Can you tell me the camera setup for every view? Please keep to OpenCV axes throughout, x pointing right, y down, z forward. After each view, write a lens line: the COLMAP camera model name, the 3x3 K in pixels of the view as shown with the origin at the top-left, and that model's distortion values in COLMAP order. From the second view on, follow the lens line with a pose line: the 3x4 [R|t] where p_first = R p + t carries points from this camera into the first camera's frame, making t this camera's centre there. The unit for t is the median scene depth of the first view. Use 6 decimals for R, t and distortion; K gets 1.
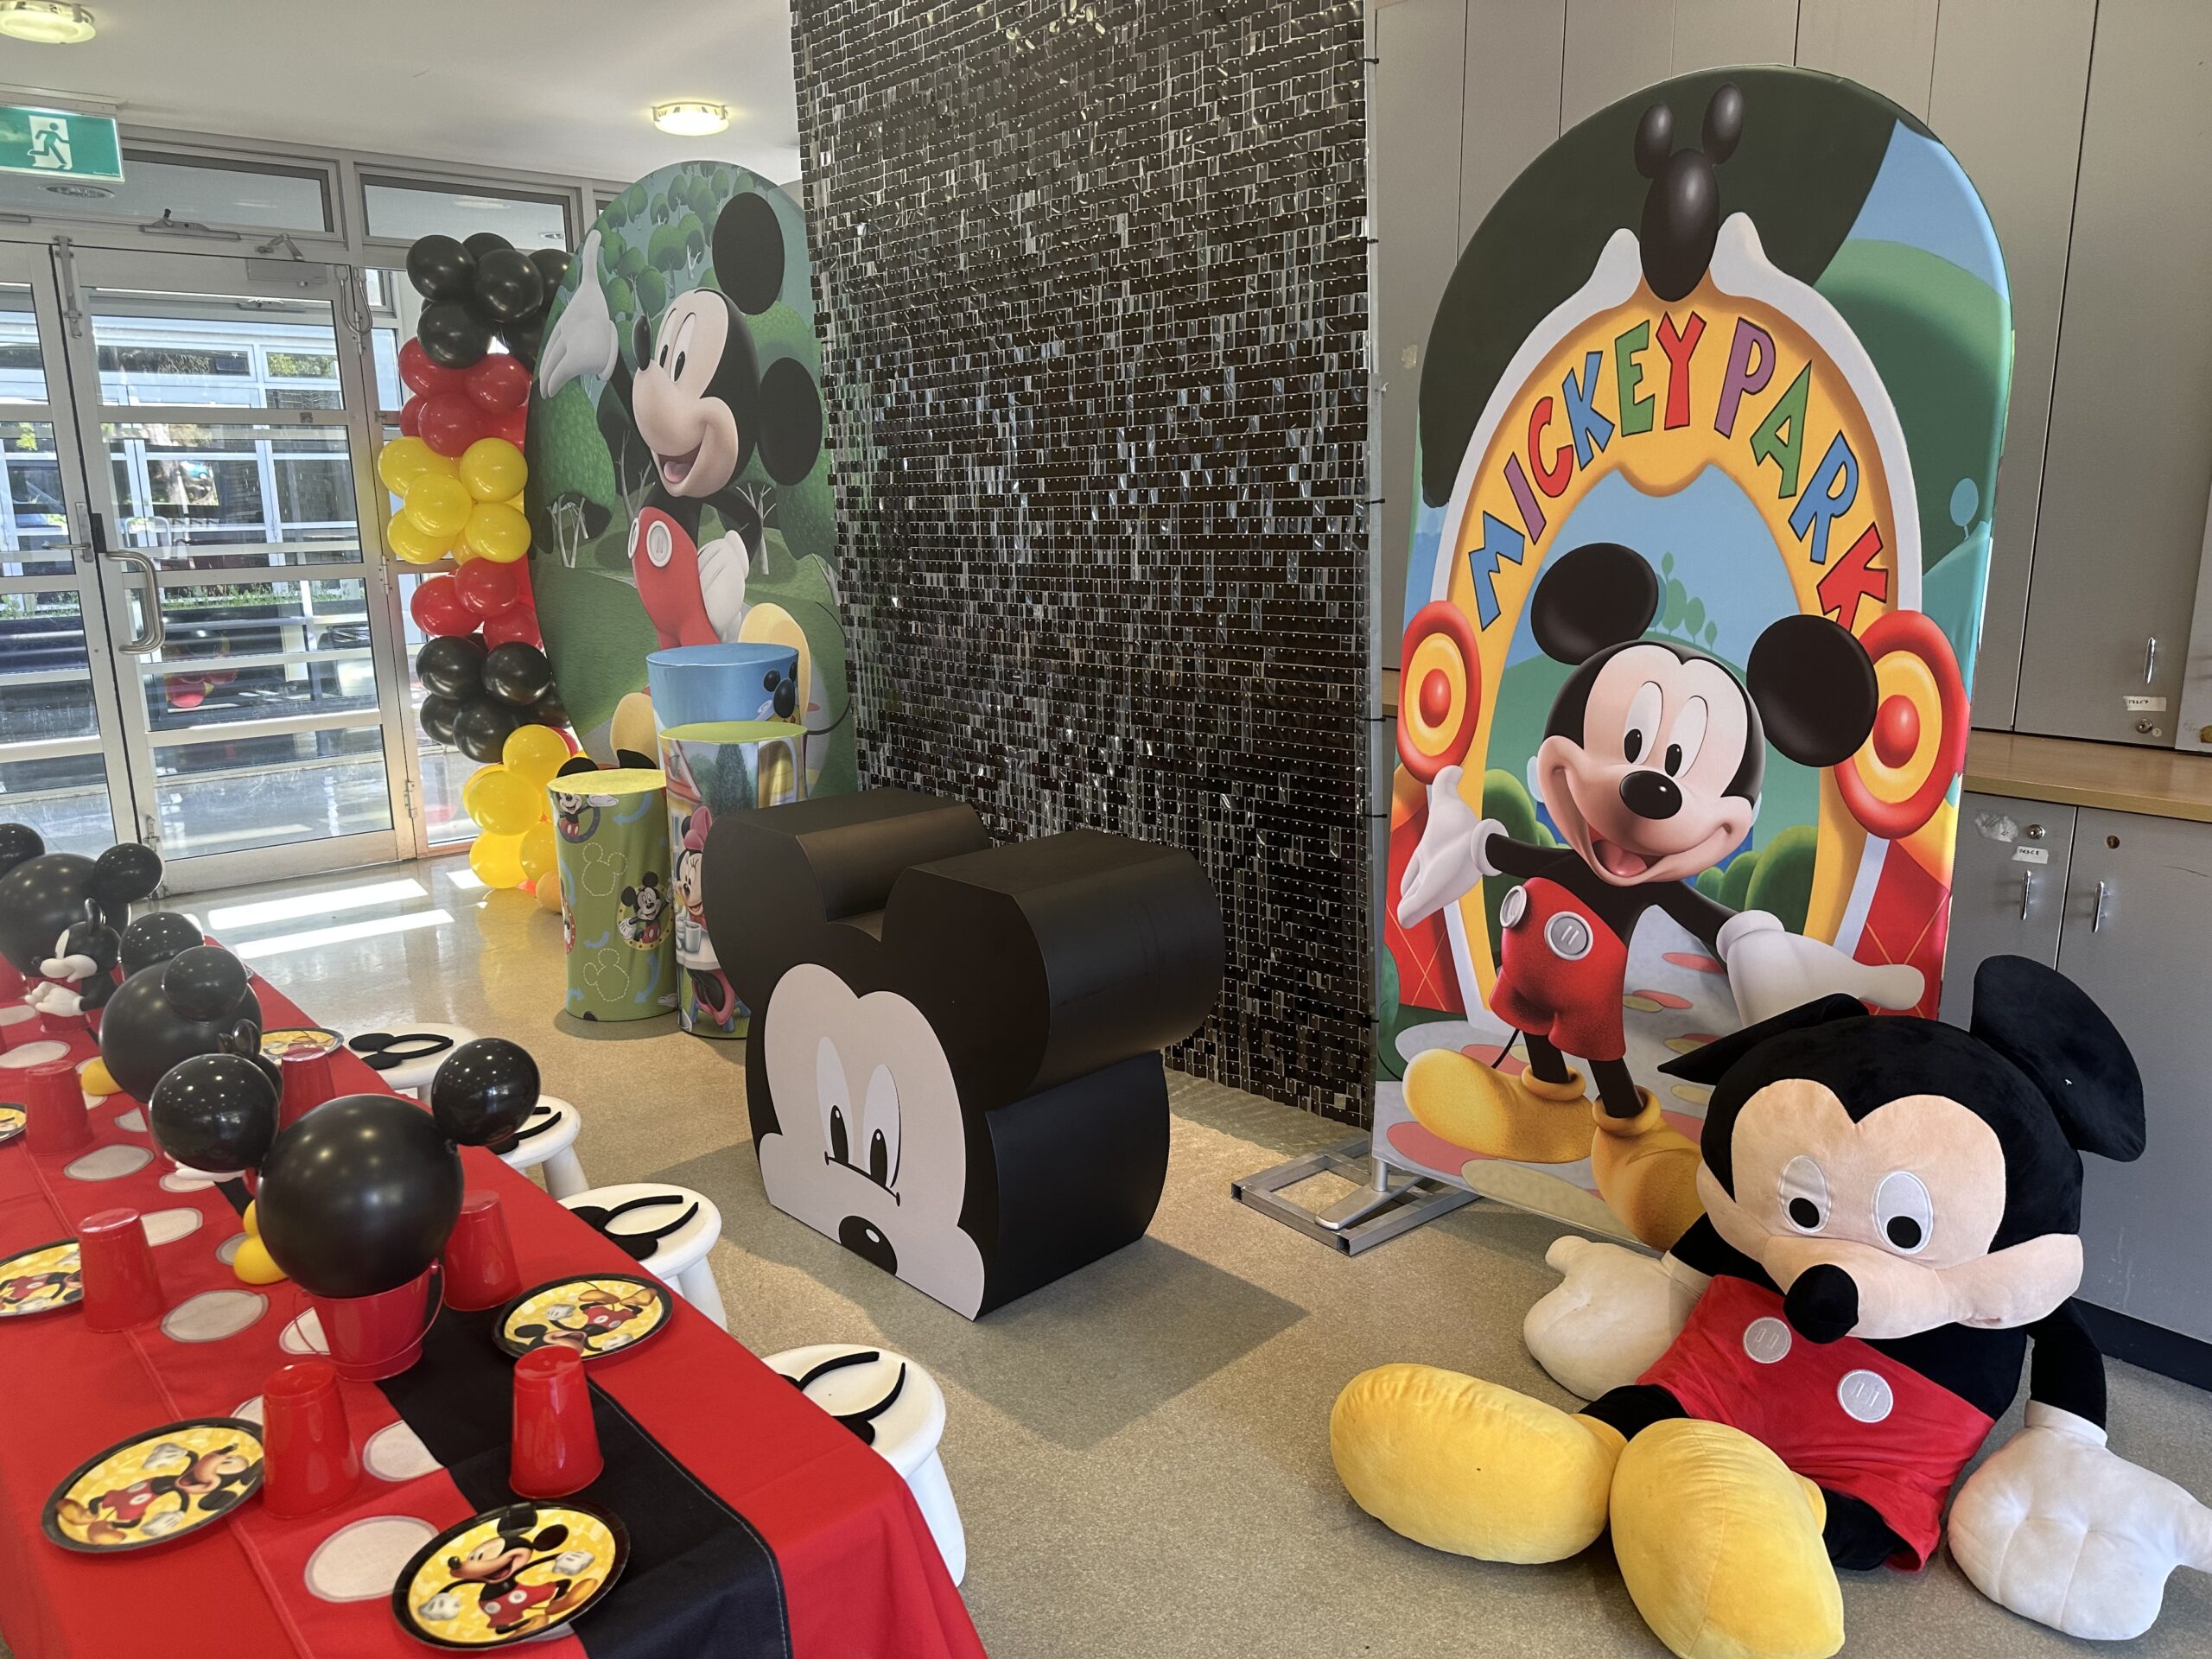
lens RADIAL K [[1532.5, 0, 1101.6], [0, 1532.5, 836.9], [0, 0, 1]] dist [0.186940, -0.400550]
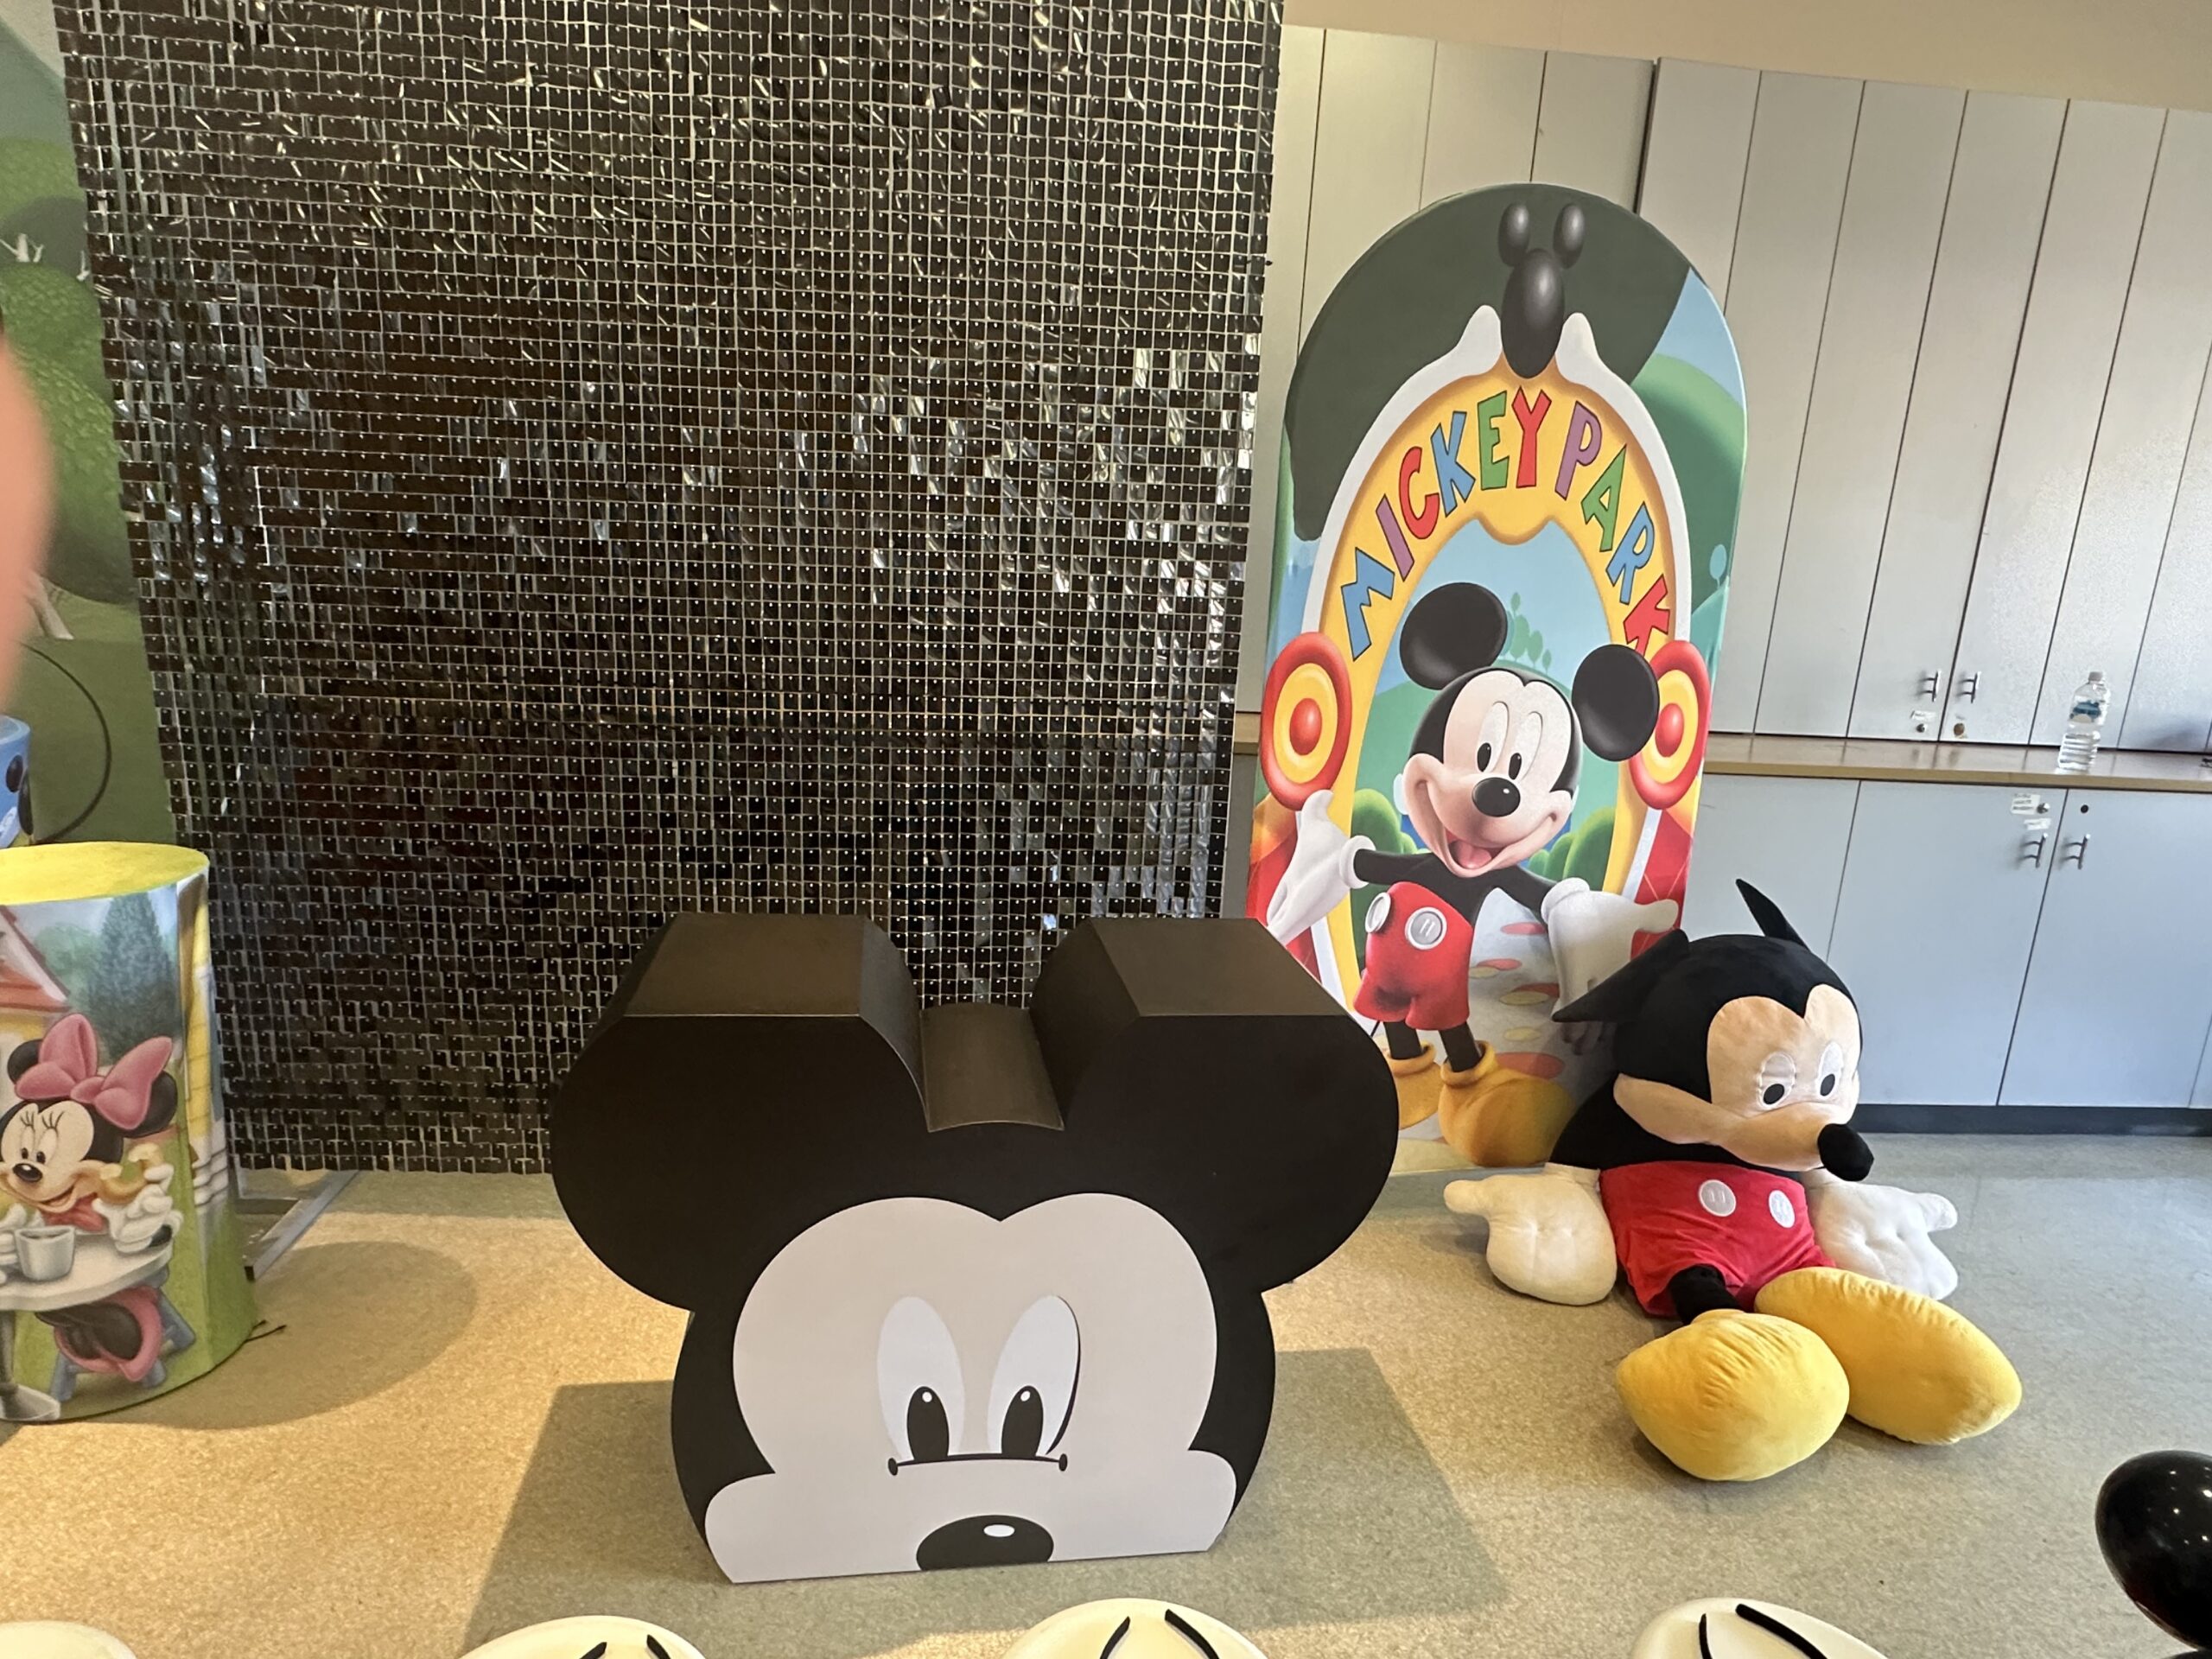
lens RADIAL K [[1308.9, 0, 1097.0], [0, 1308.9, 843.5], [0, 0, 1]] dist [-0.004236, 0.000123]
pose [[0.579613, -0.146296, 0.801652, -0.578858], [0.120324, 0.988334, 0.093368, -0.112549], [-0.805959, 0.042341, 0.590455, 0.612518]]
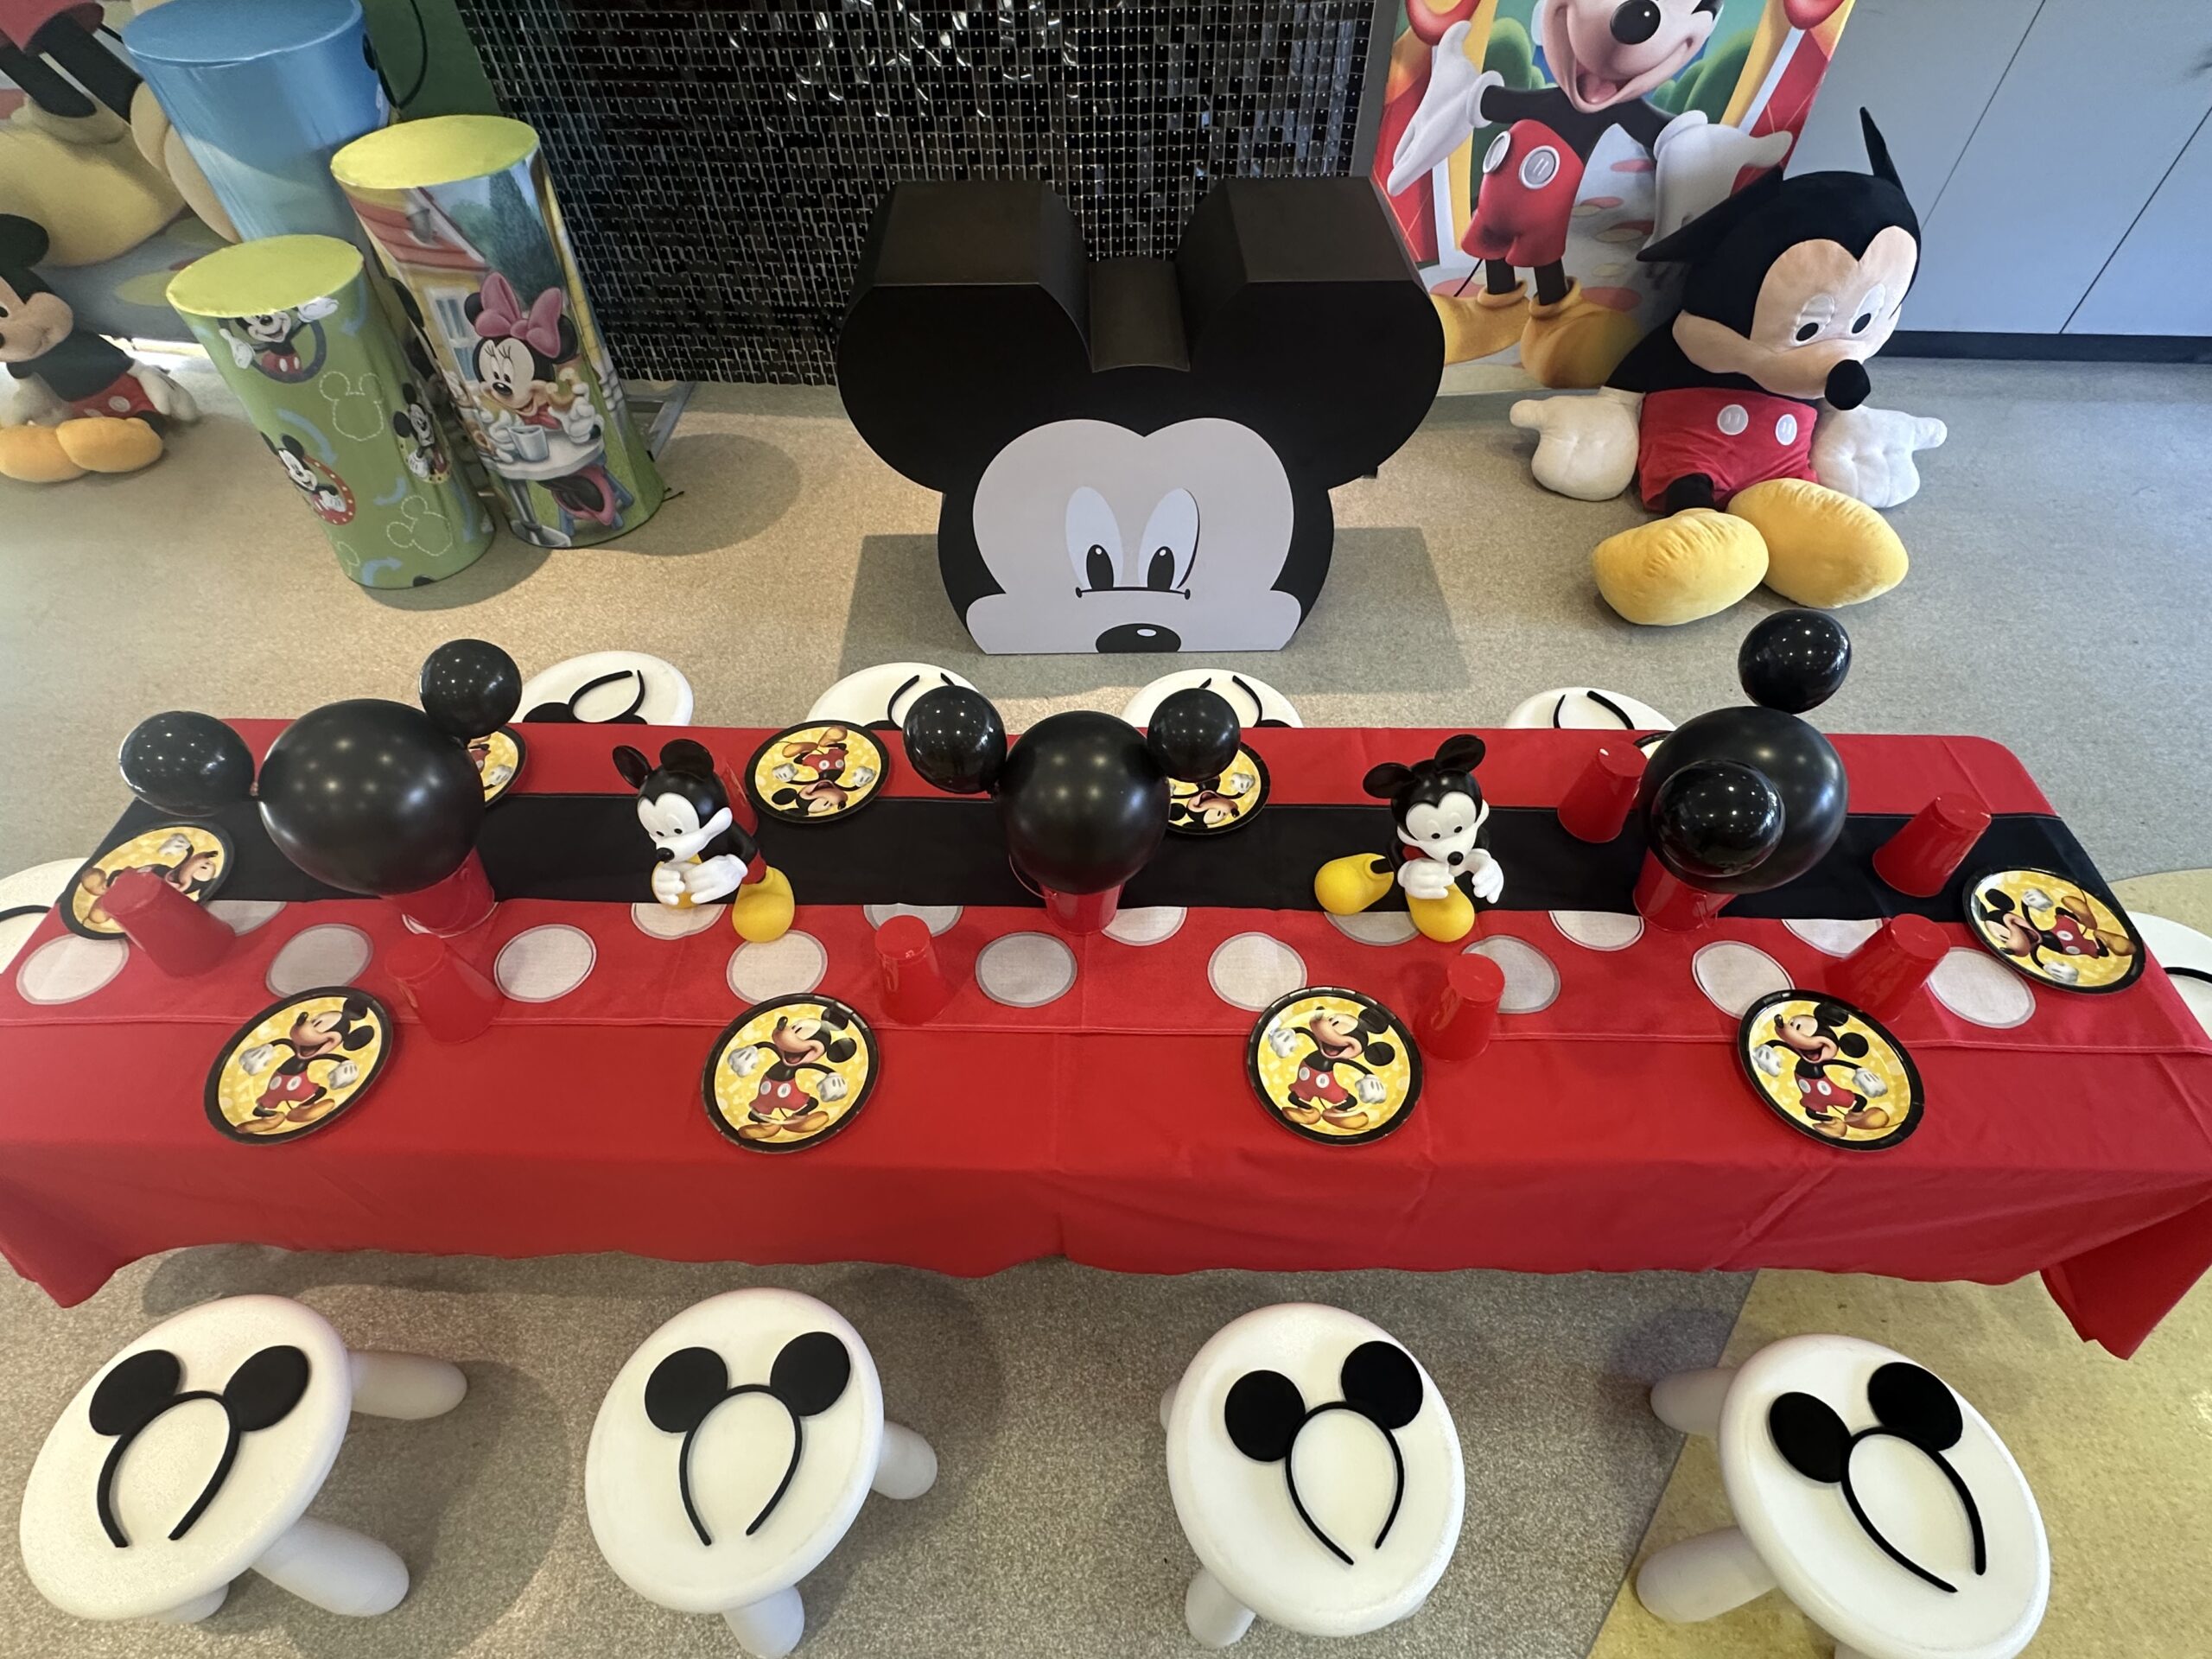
lens RADIAL K [[1105.6, 0, 1103.6], [0, 1105.6, 839.9], [0, 0, 1]] dist [-0.003085, -0.000135]
pose [[0.686370, -0.562288, 0.461225, -0.652715], [0.158679, 0.734710, 0.659562, -0.179613], [-0.709731, -0.379517, 0.593506, 0.496597]]
